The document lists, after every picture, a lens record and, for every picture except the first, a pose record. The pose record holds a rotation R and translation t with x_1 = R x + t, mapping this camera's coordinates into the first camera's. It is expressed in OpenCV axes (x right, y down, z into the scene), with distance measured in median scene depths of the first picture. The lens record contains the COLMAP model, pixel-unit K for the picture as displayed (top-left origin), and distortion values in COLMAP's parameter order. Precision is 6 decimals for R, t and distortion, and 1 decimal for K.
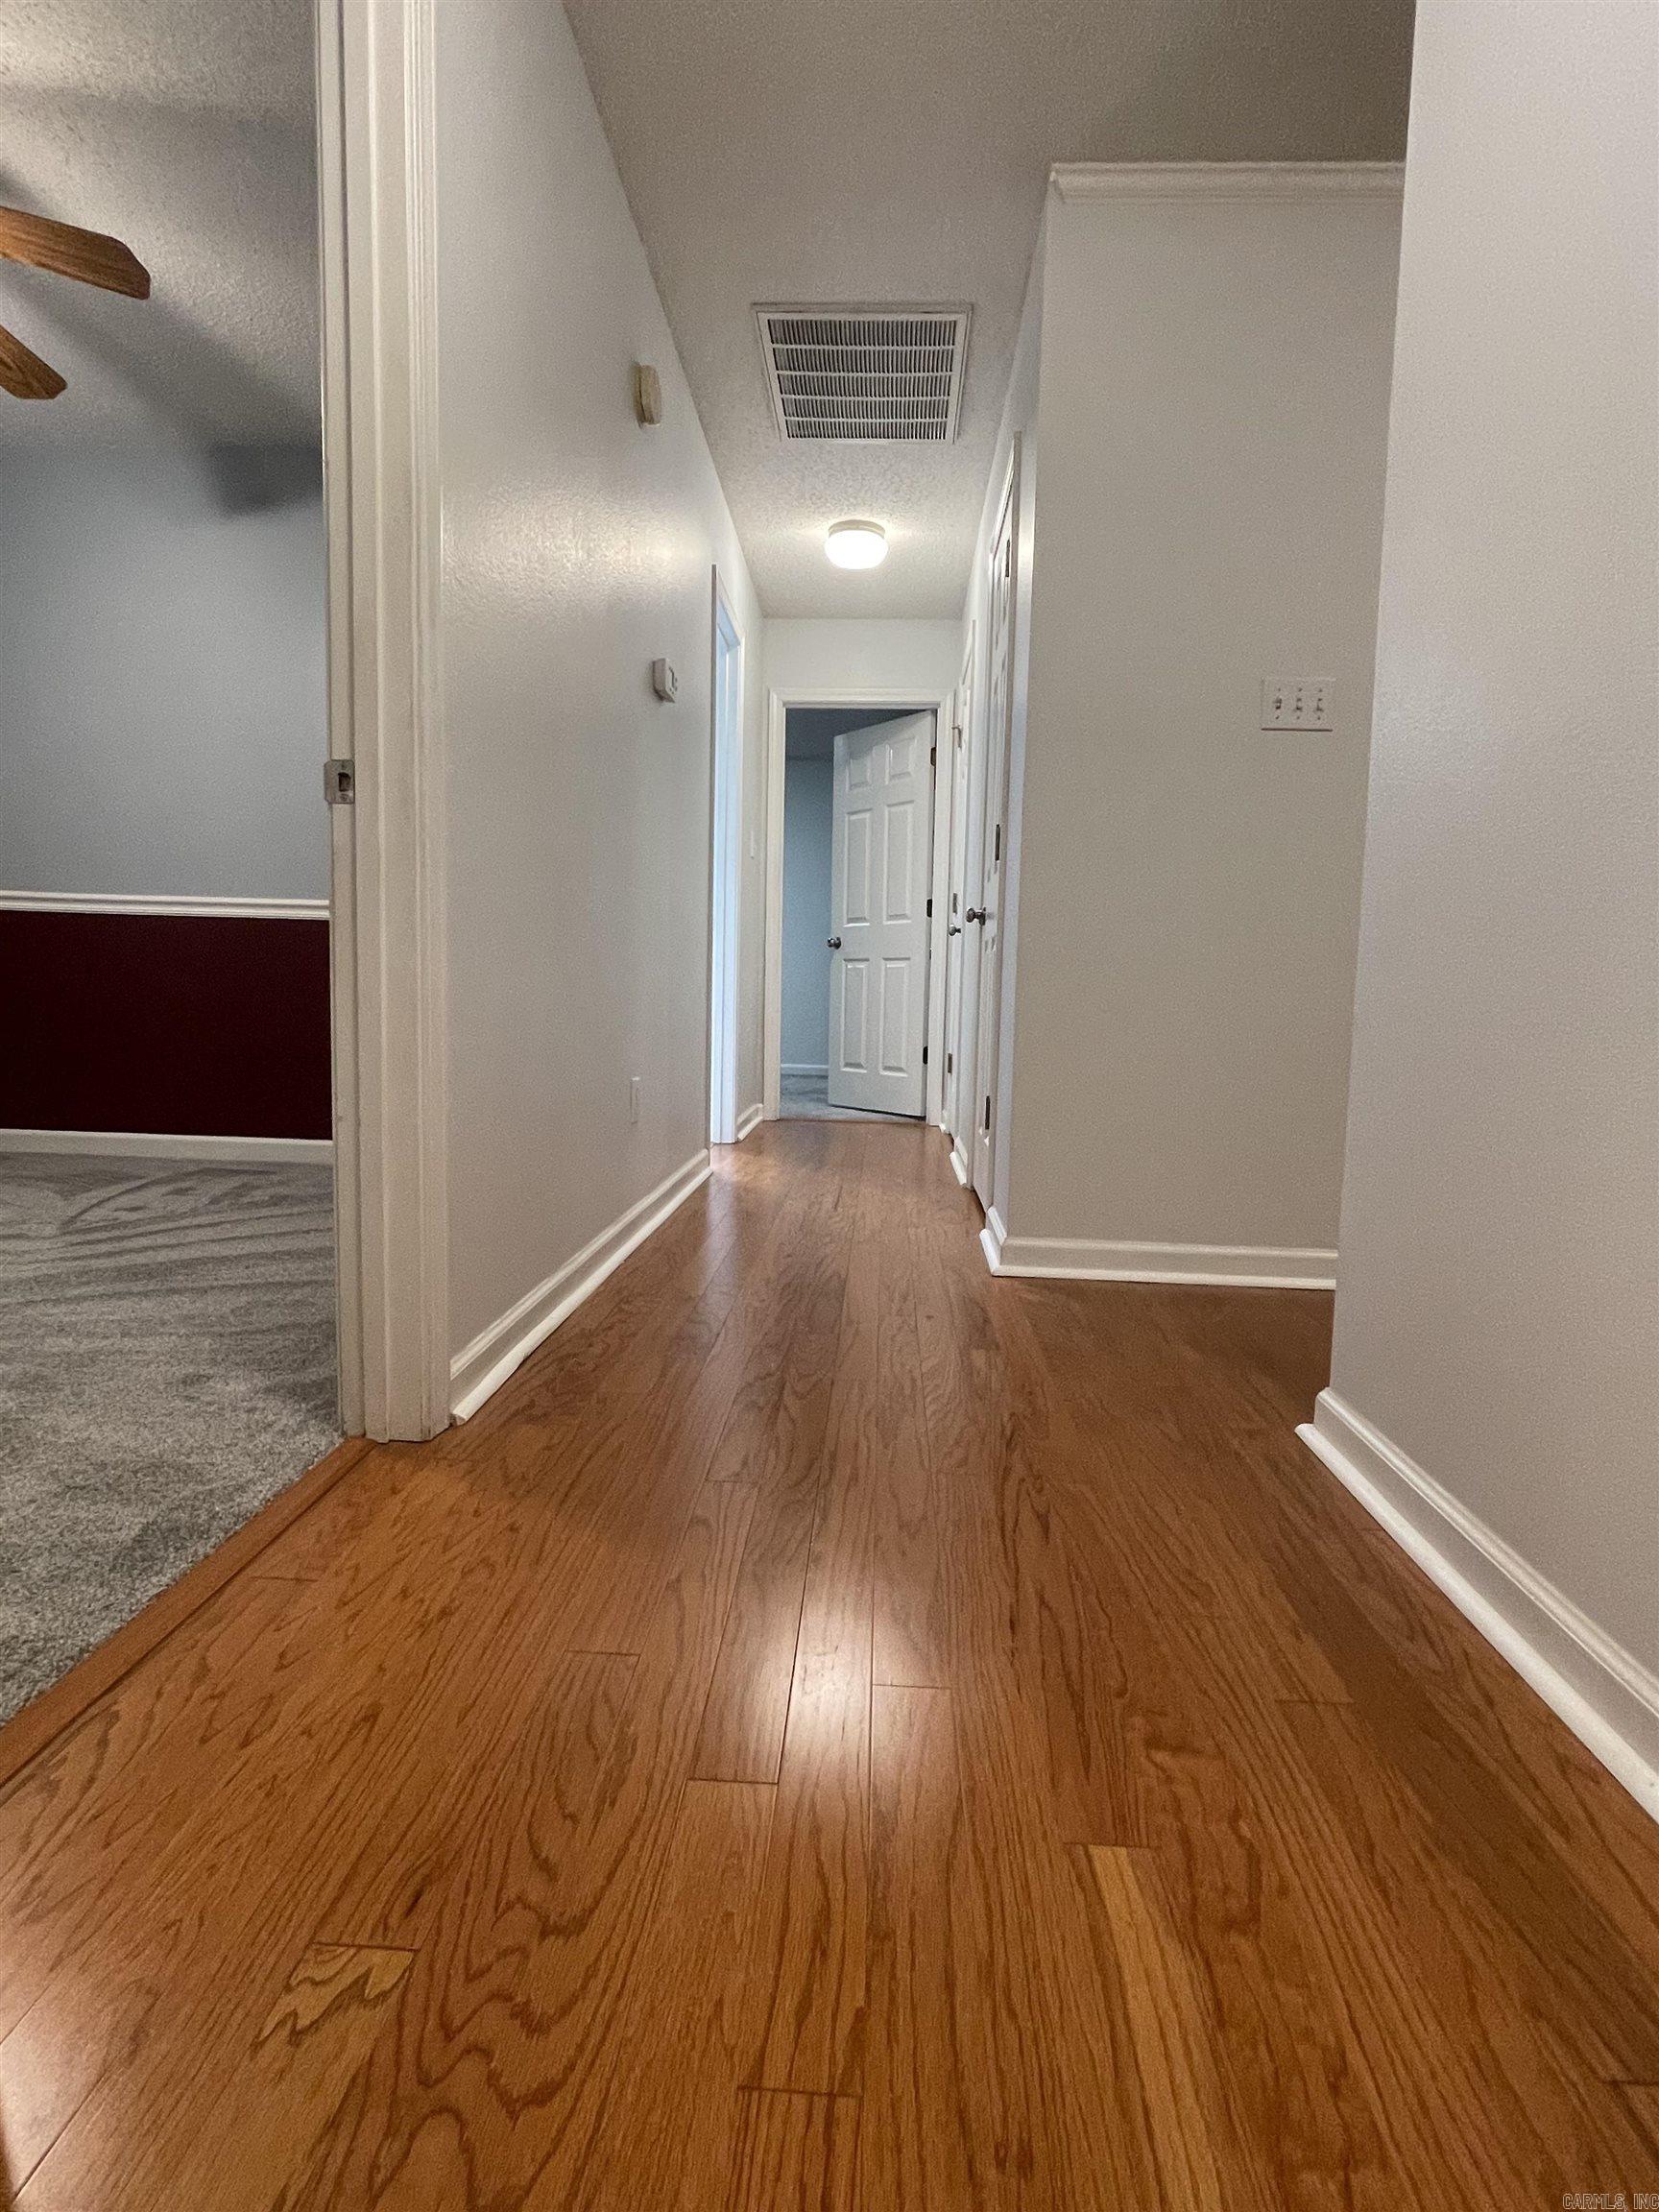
lens RADIAL K [[1084.8, 0, 835.0], [0, 1084.8, 1100.7], [0, 0, 1]] dist [-0.031641, 0.011544]
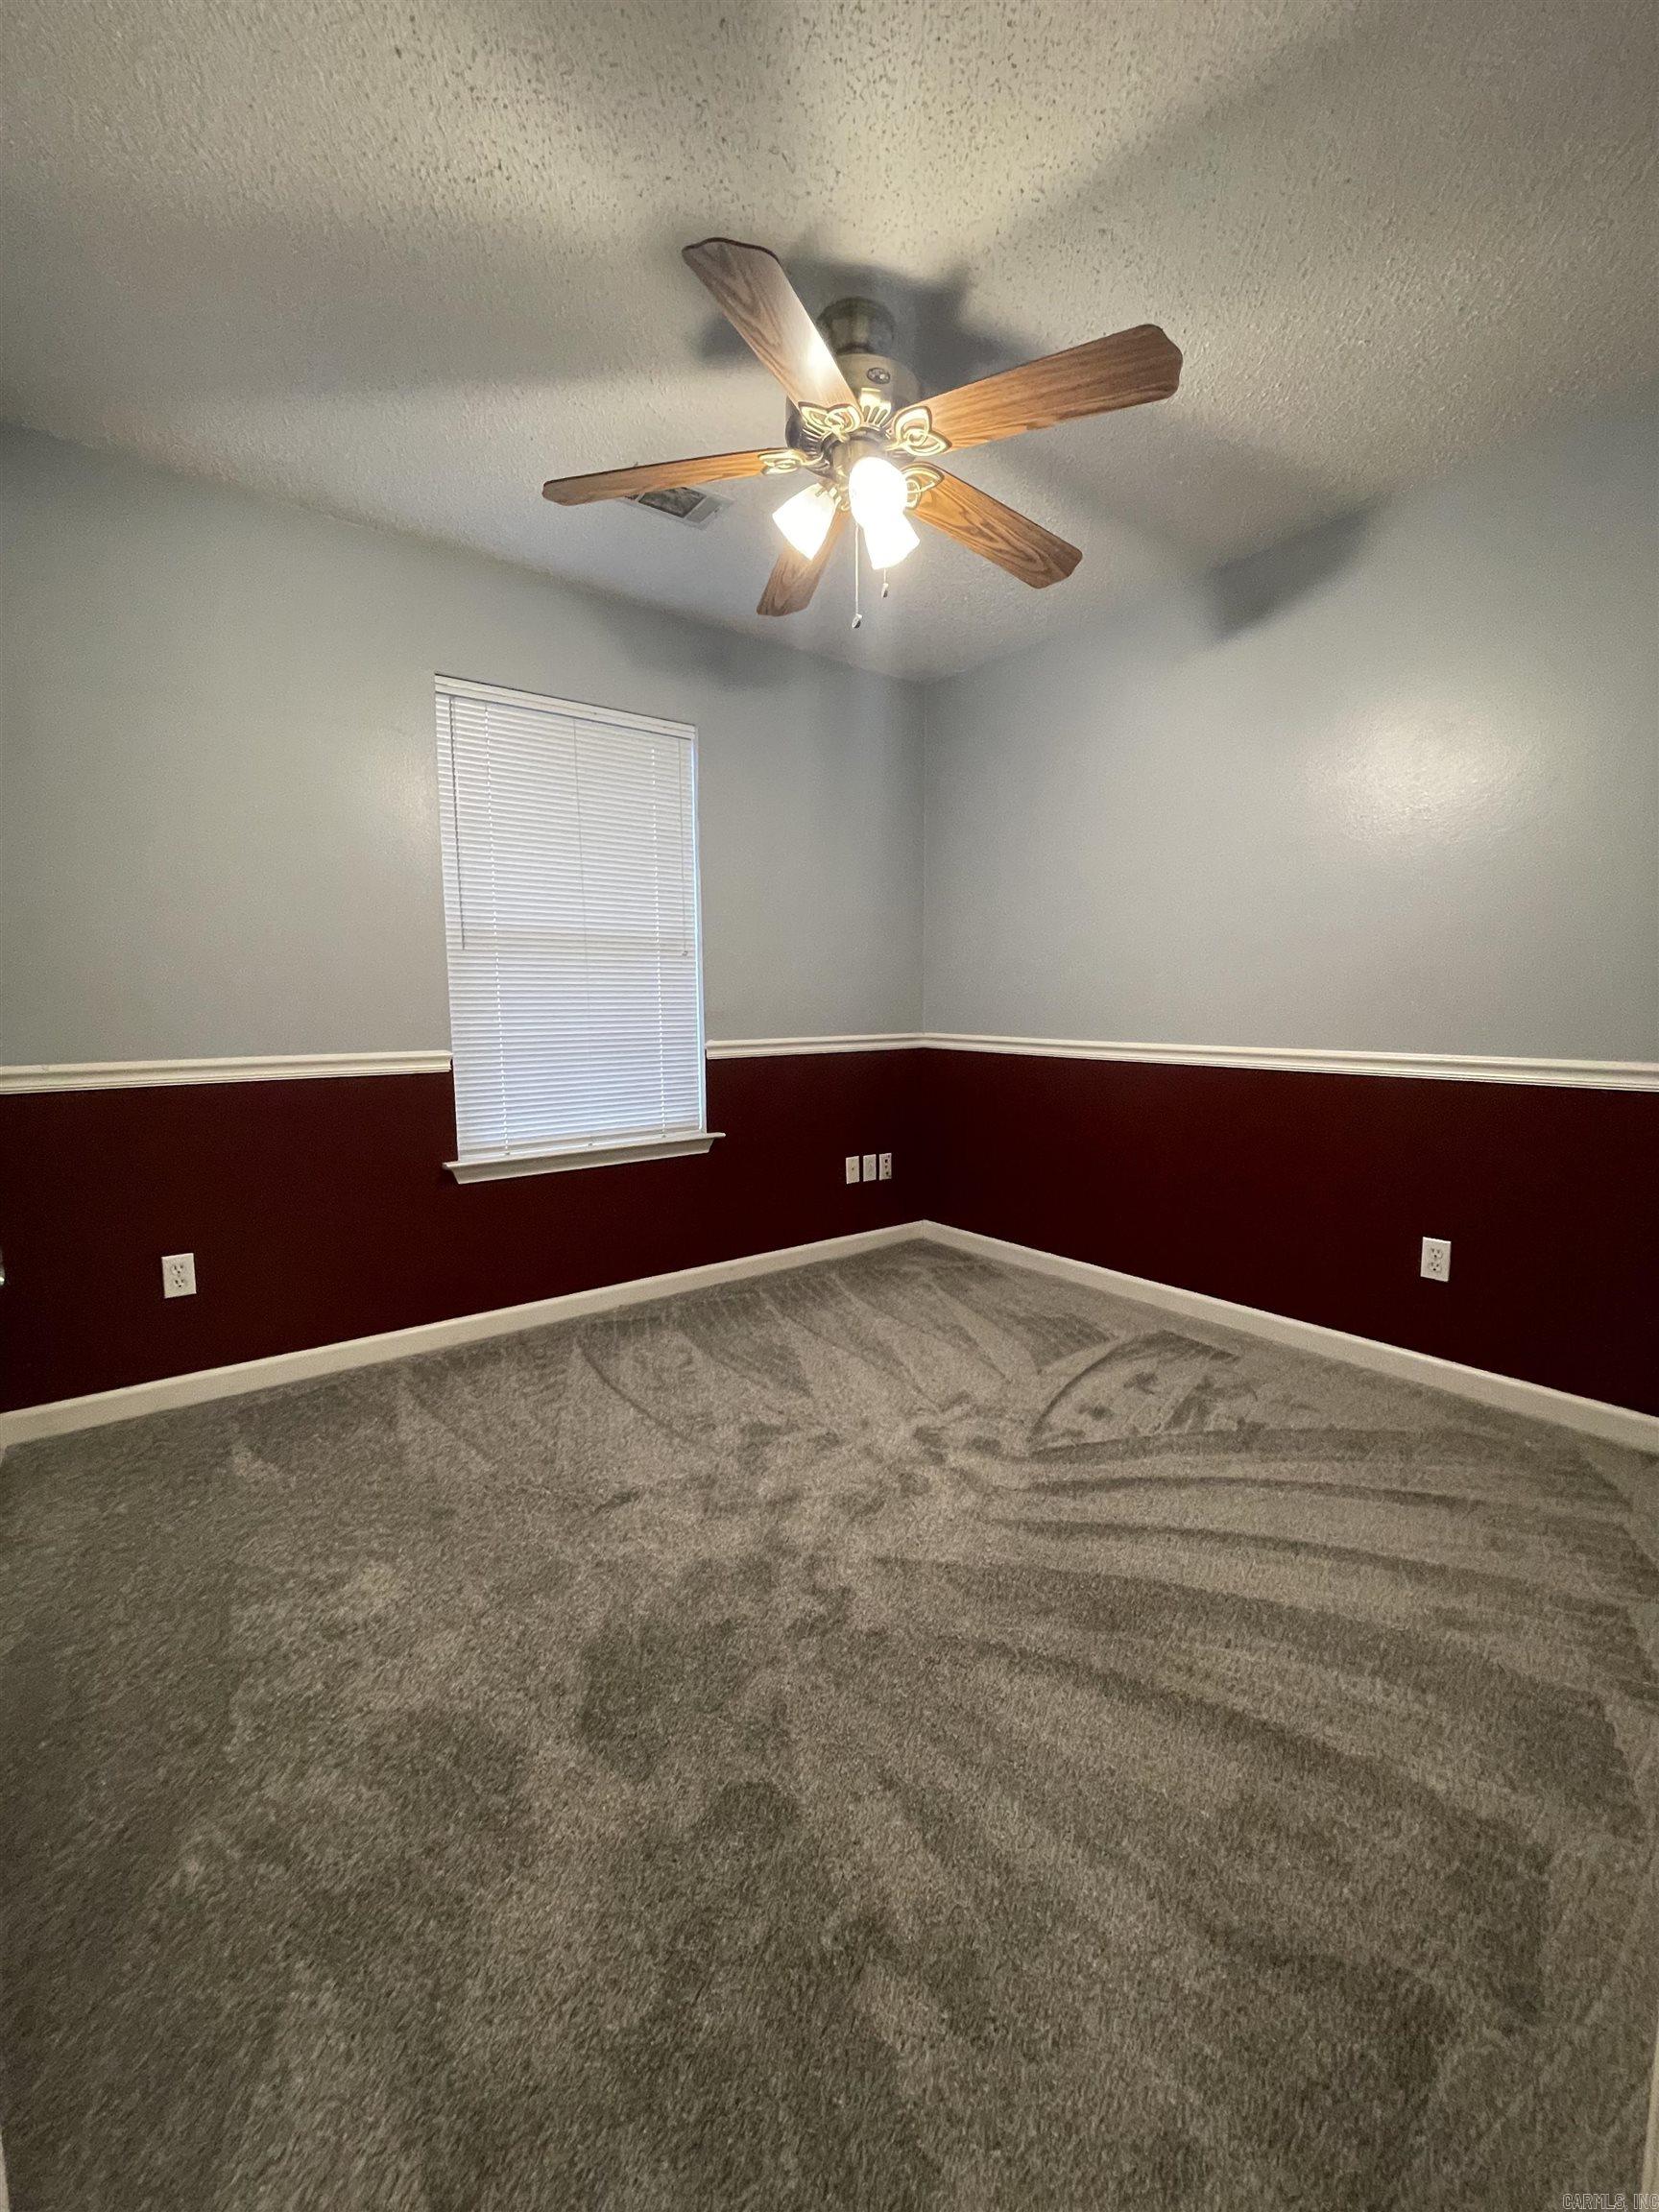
lens RADIAL K [[900.0, 0, 831.3], [0, 900.0, 1096.5], [0, 0, 1]] dist [-0.001431, 0.003578]
pose [[0.644950, 0.050677, -0.762543, -0.223174], [-0.052572, 0.998377, 0.021885, -0.190851], [0.762415, 0.025974, 0.646567, 0.312517]]
